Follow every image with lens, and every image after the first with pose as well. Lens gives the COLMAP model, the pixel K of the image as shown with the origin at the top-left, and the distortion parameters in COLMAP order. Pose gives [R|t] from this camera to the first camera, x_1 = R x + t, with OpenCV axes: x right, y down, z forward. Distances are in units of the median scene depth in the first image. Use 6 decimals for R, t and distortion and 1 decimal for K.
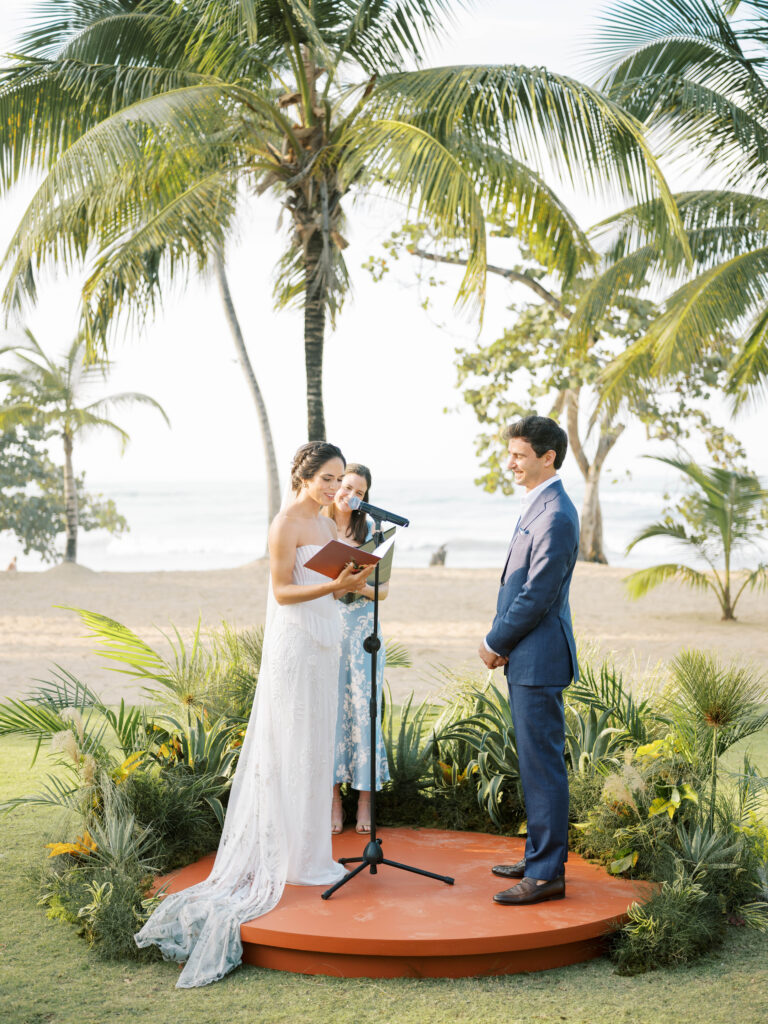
lens RADIAL K [[1474.2, 0, 384.0], [0, 1474.2, 512.0], [0, 0, 1]] dist [-0.013461, -0.017033]
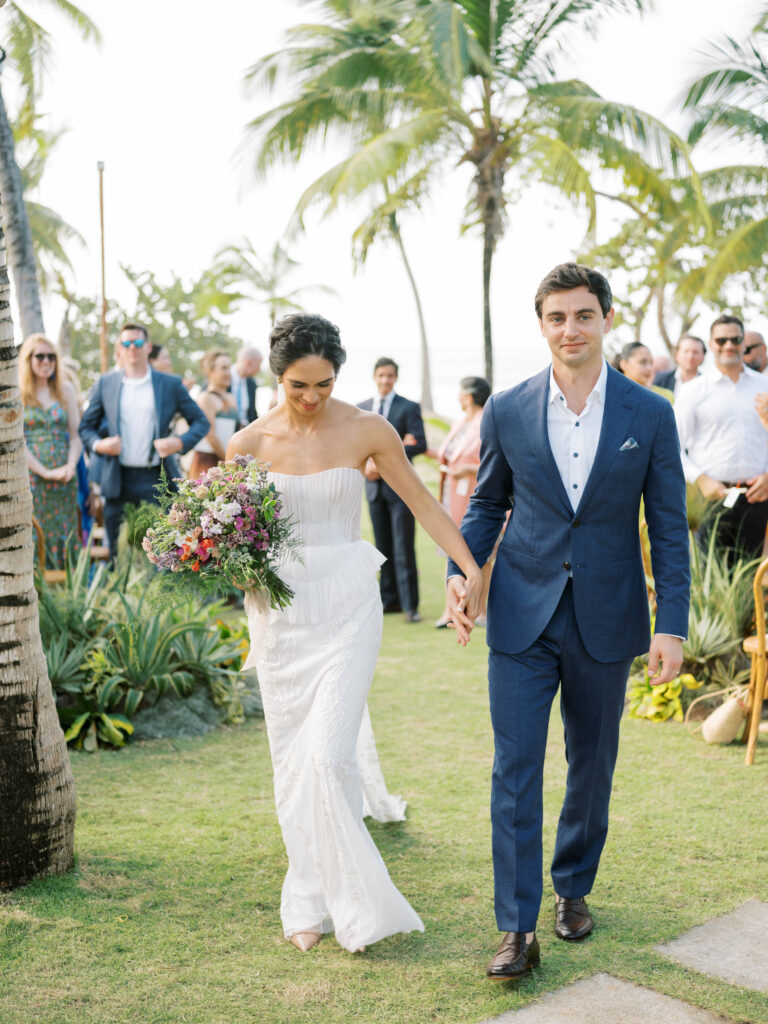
lens RADIAL K [[1502.4, 0, 384.0], [0, 1502.4, 512.0], [0, 0, 1]] dist [-0.017141, -0.003510]
pose [[0.998048, 0.020038, -0.059143, -0.036790], [-0.014672, 0.995851, 0.089810, 0.000078], [0.060697, -0.088767, 0.994201, -0.389502]]
